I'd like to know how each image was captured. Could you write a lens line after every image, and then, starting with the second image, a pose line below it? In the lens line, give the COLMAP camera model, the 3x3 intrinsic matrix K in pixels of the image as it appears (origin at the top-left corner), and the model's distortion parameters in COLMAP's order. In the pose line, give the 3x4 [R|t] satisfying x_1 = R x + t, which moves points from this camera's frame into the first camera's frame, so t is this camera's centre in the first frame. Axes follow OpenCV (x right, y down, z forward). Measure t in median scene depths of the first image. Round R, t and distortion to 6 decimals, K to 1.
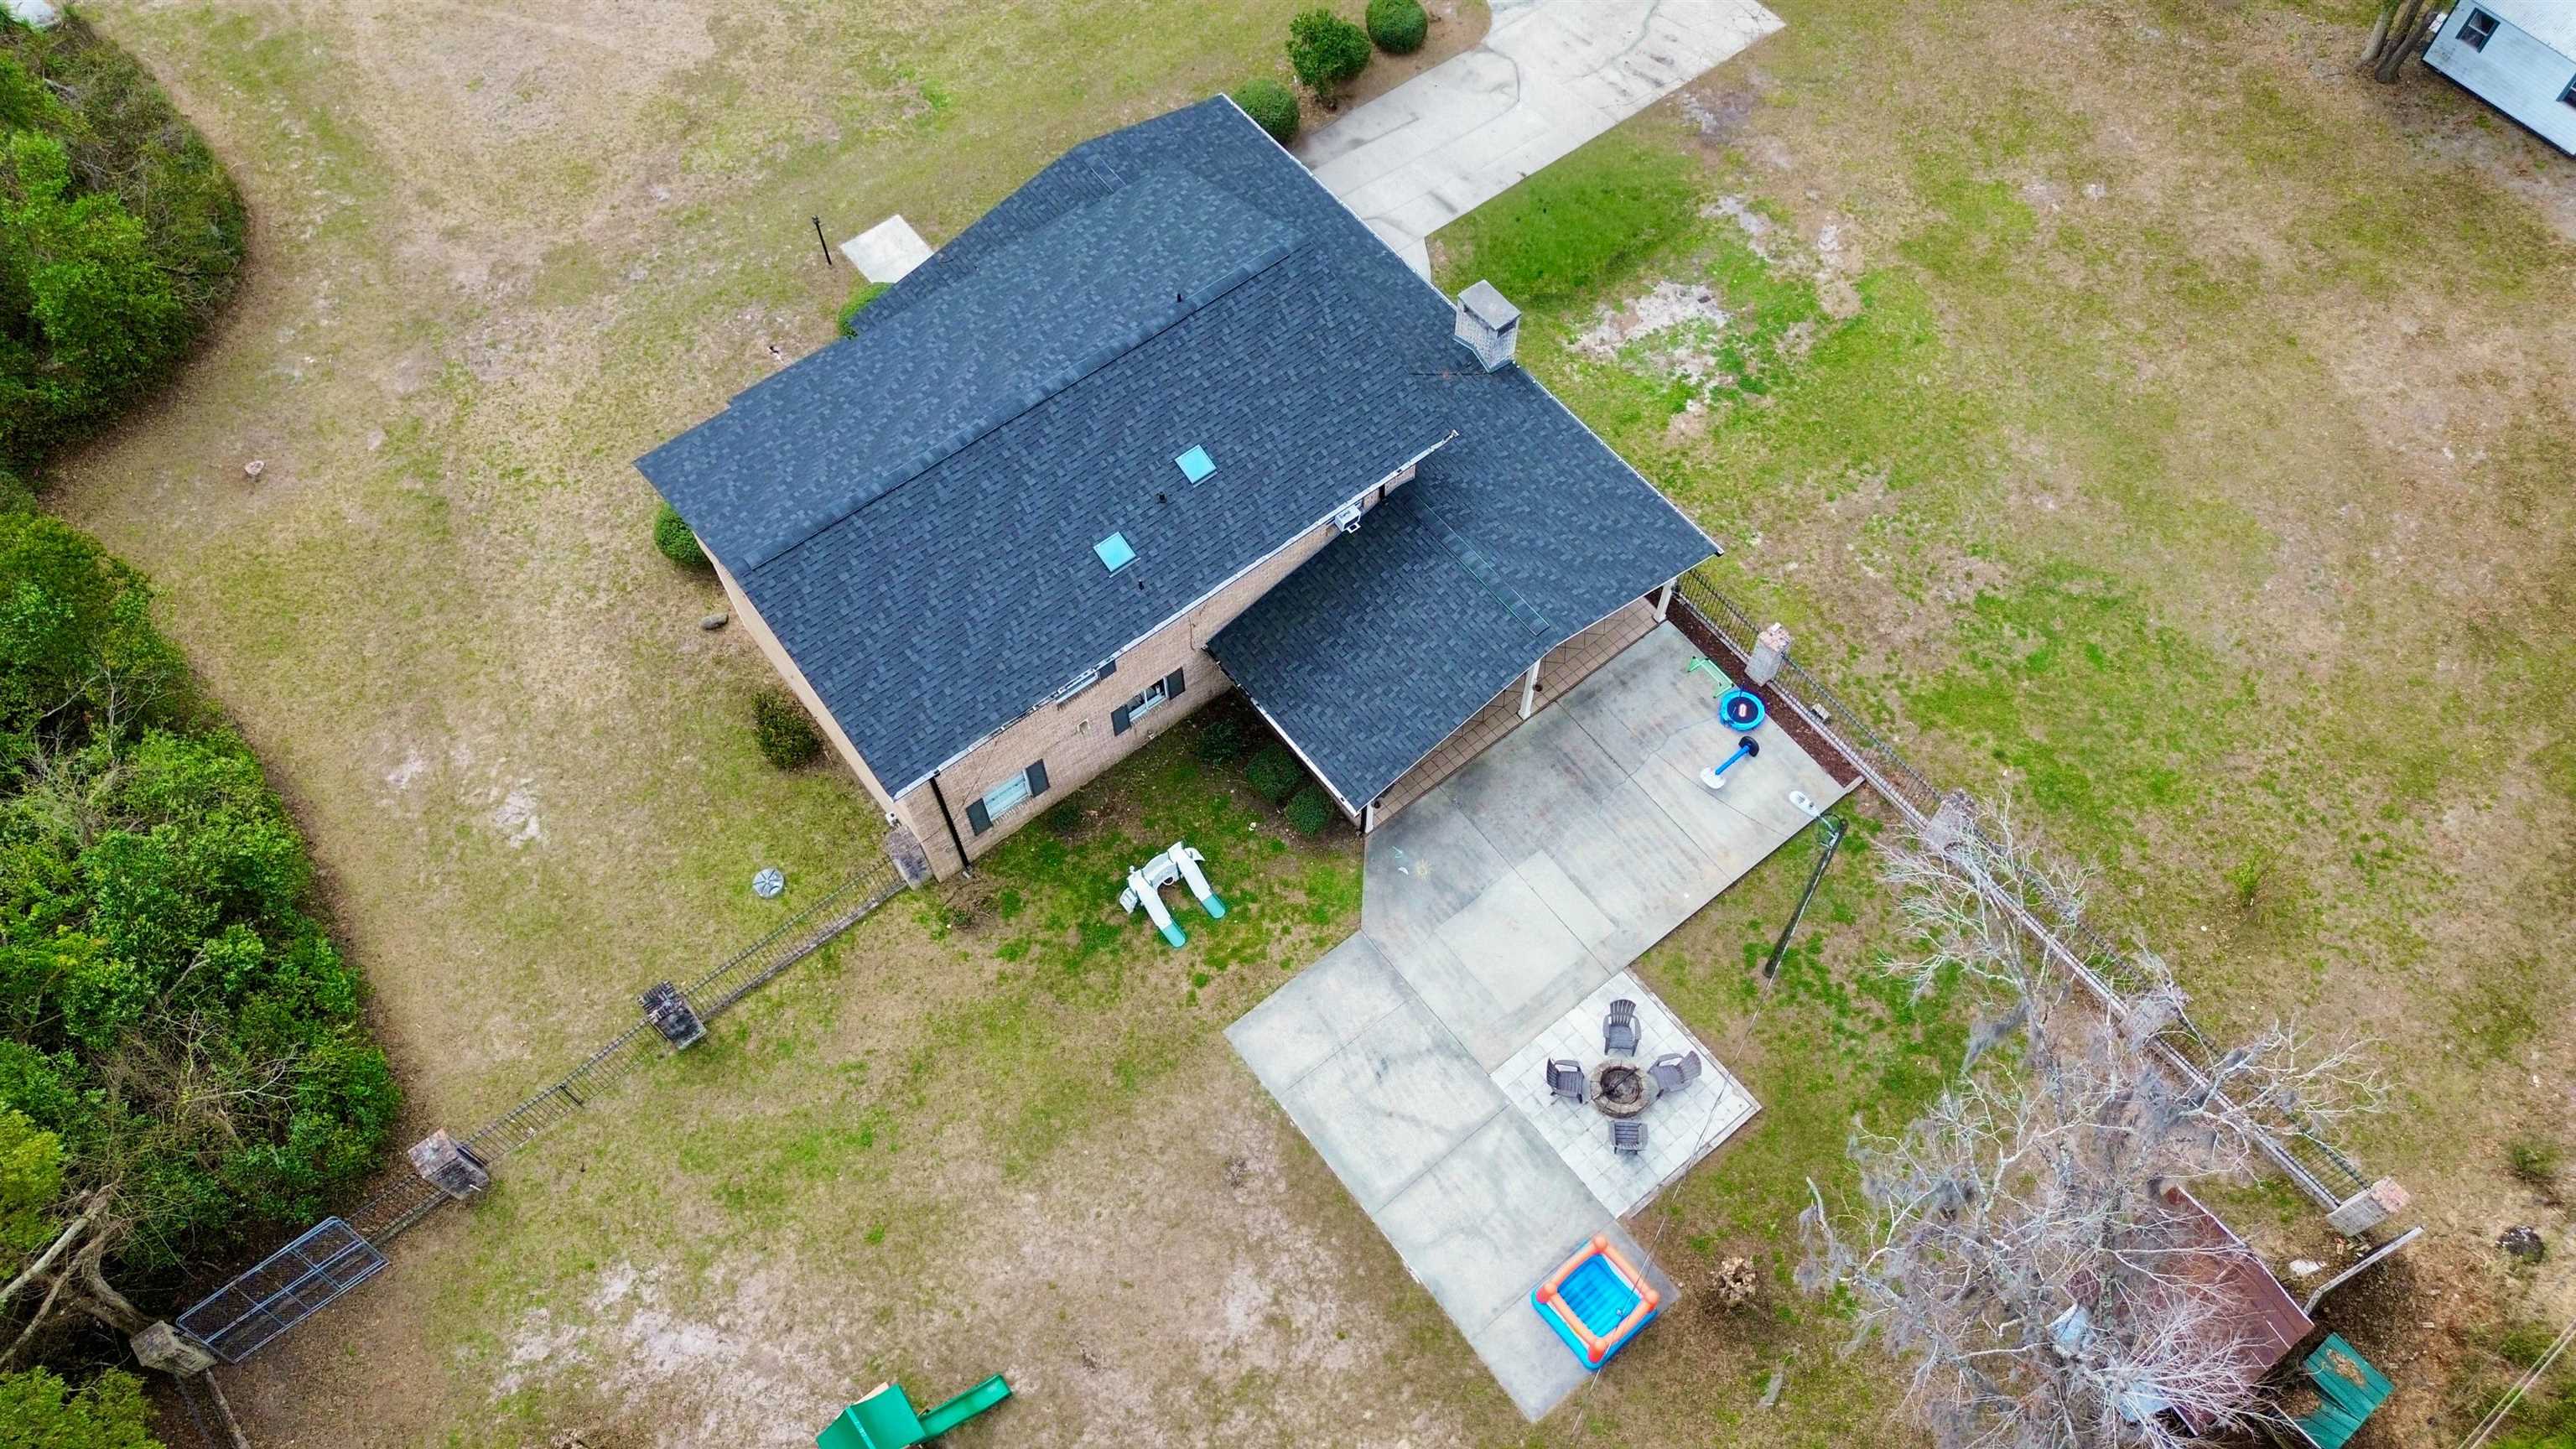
lens RADIAL K [[1822.6, 0, 1294.4], [0, 1822.6, 730.2], [0, 0, 1]] dist [0.049910, -0.043155]
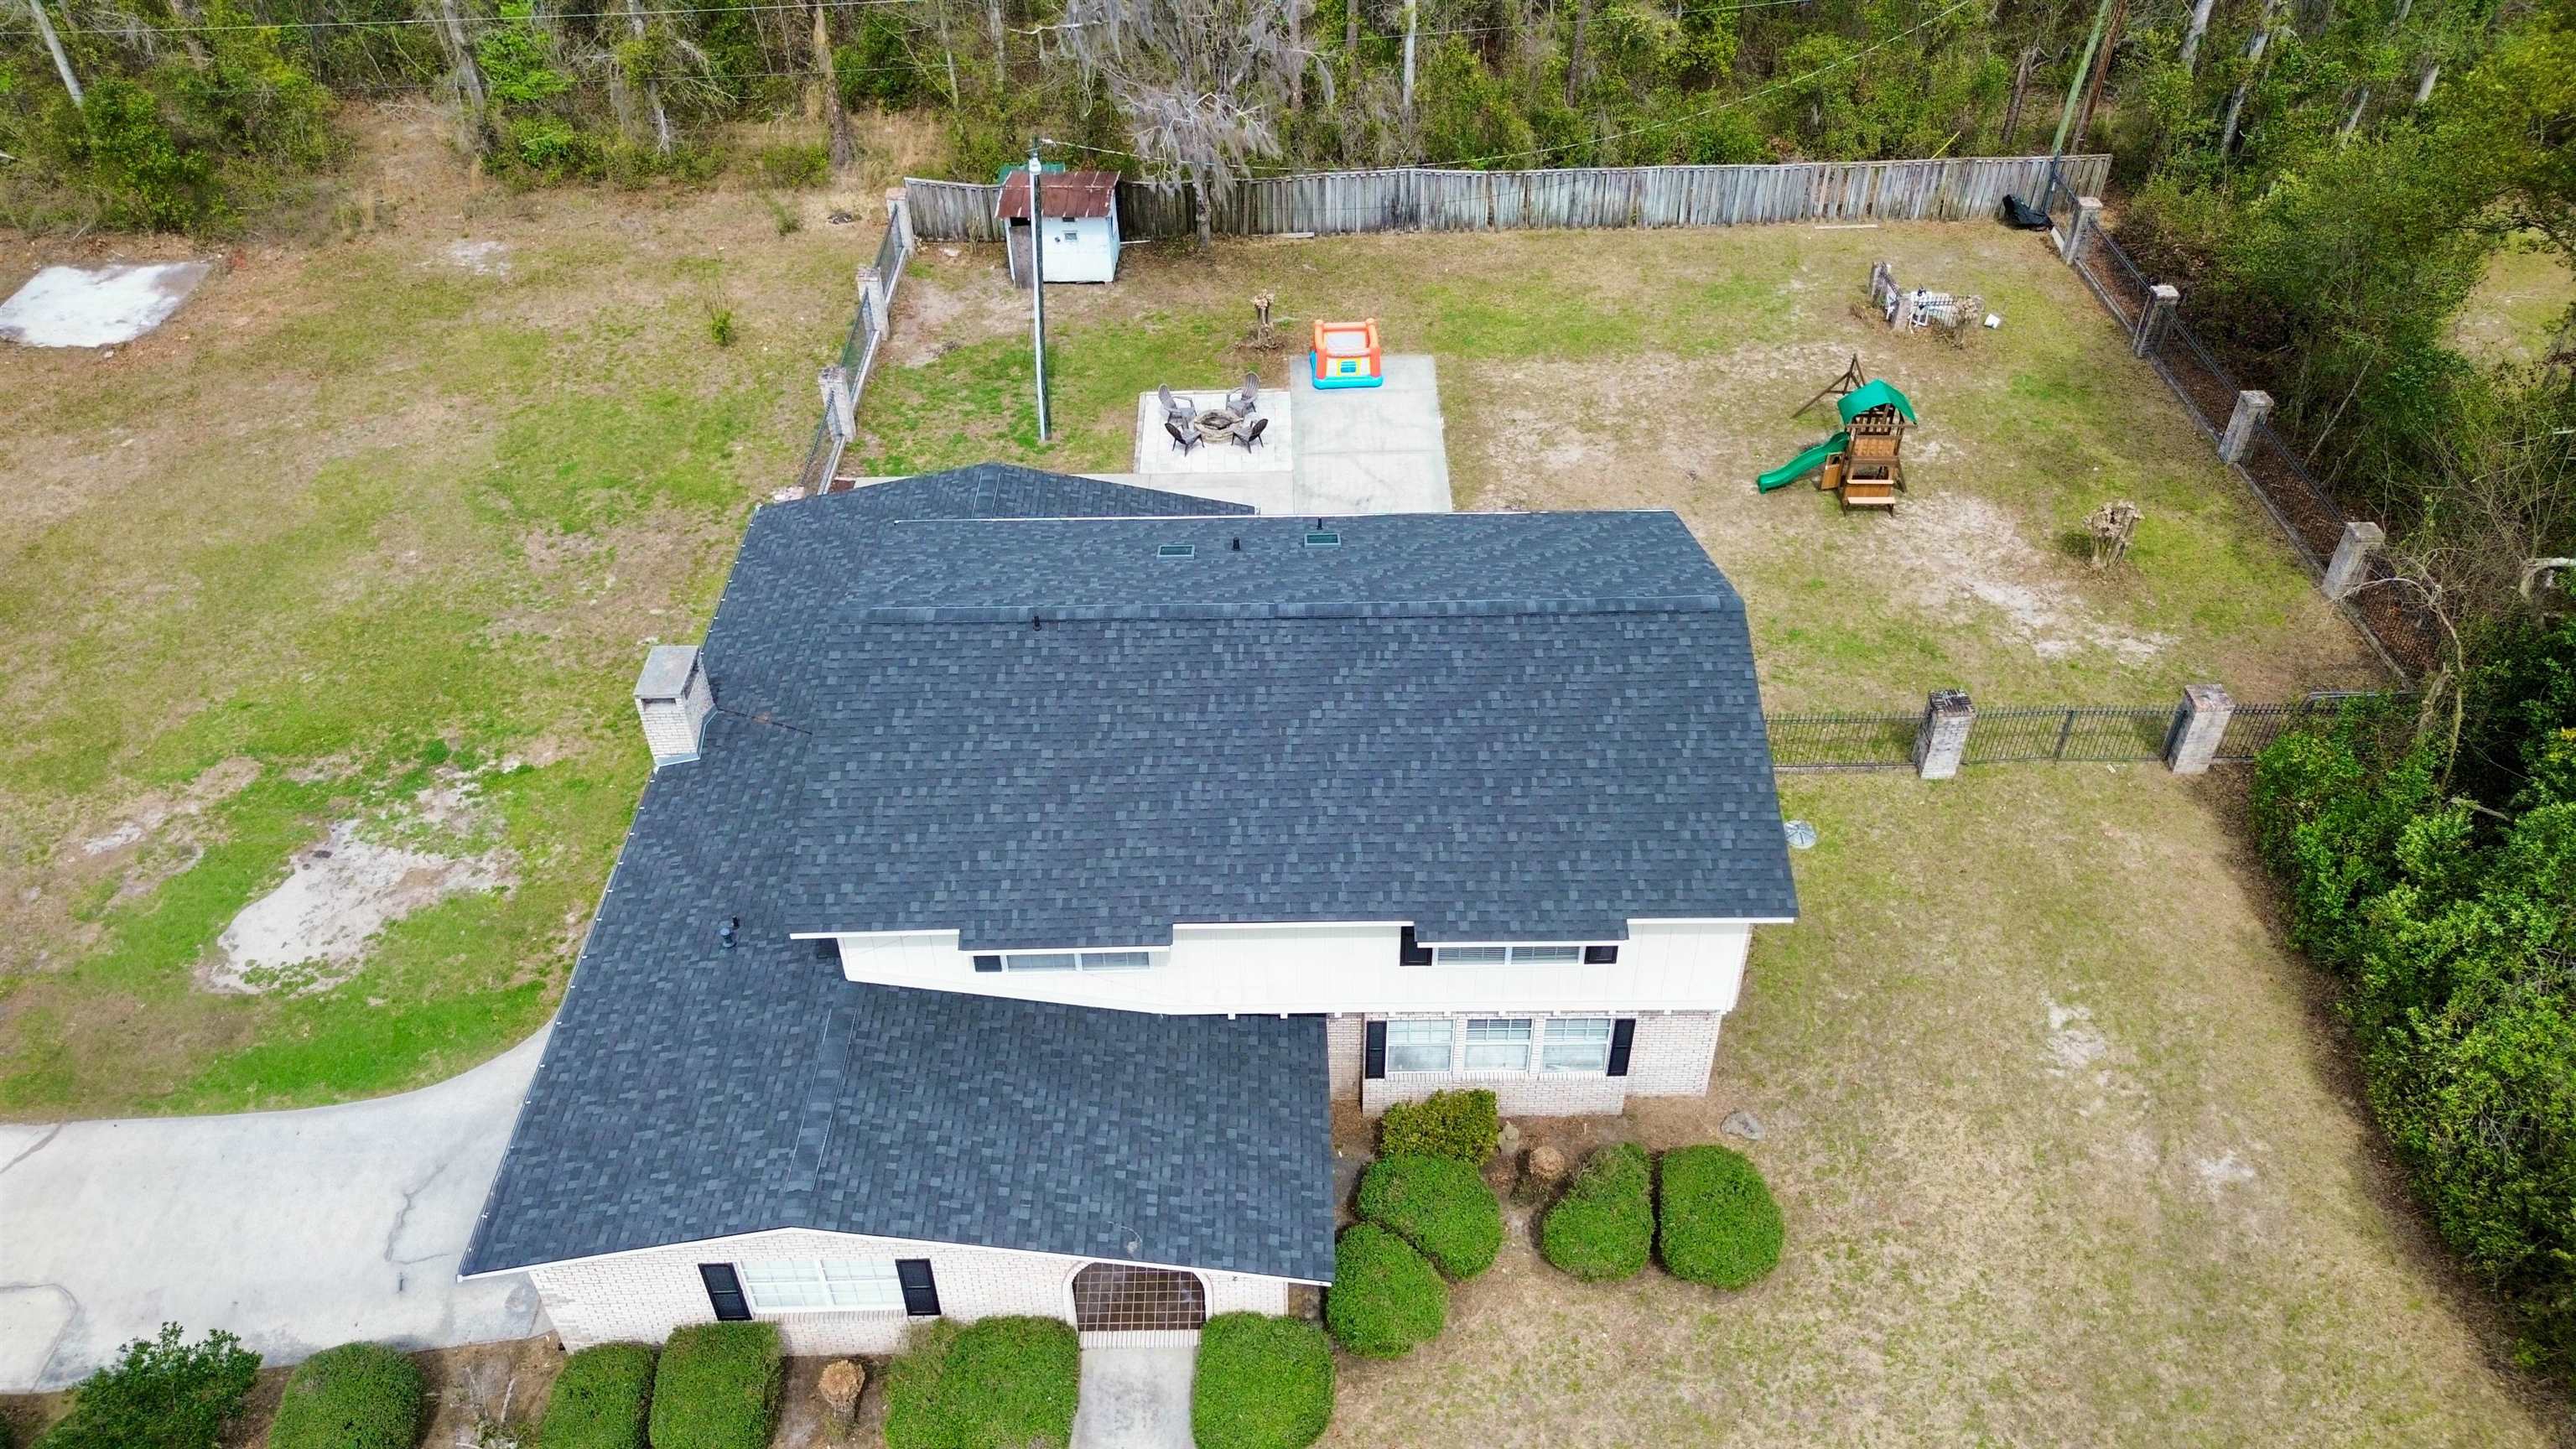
lens RADIAL K [[1822.6, 0, 1304.3], [0, 1822.6, 724.2], [0, 0, 1]] dist [0.049910, -0.043155]
pose [[-0.796627, -0.380666, 0.469552, -0.480724], [0.532021, -0.072794, 0.843596, -0.759398], [-0.286948, 0.921843, 0.260512, 0.781339]]
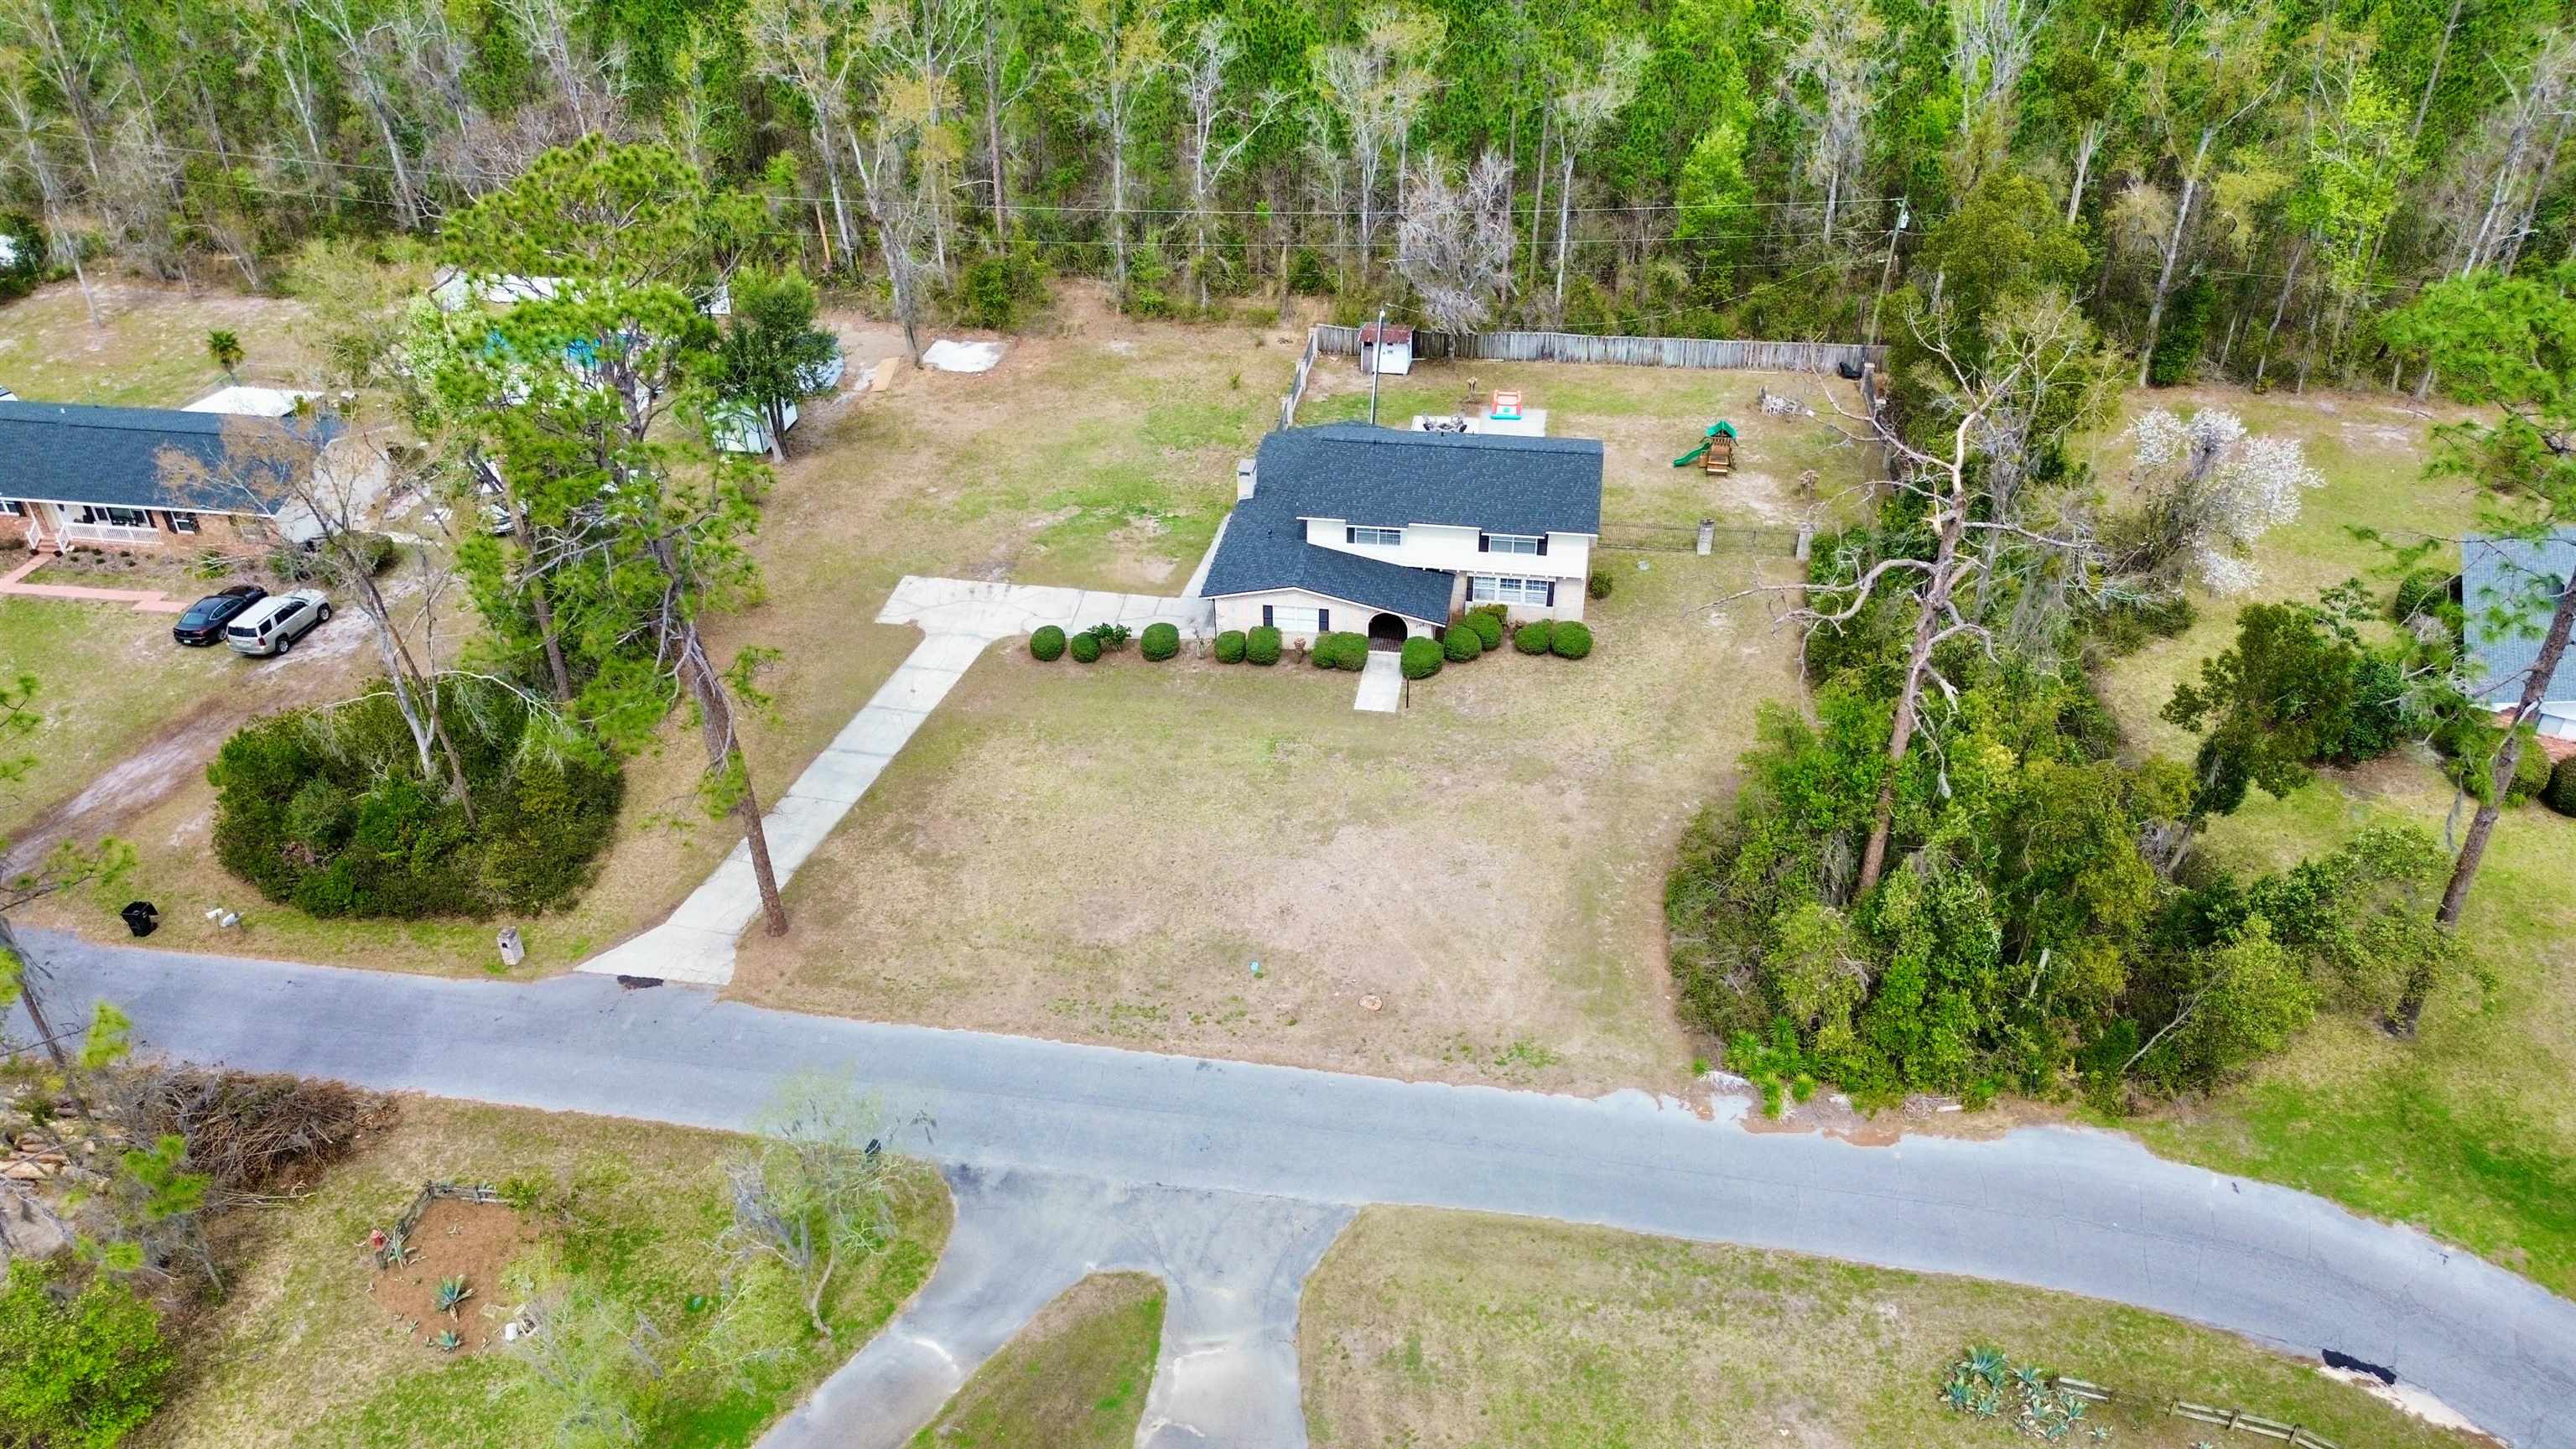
lens RADIAL K [[1822.6, 0, 1297.9], [0, 1822.6, 729.8], [0, 0, 1]] dist [0.049910, -0.043155]
pose [[-0.682021, -0.393640, 0.616356, -1.481659], [0.644566, 0.074628, 0.760898, -1.926768], [-0.345517, 0.916231, 0.202829, 0.858877]]
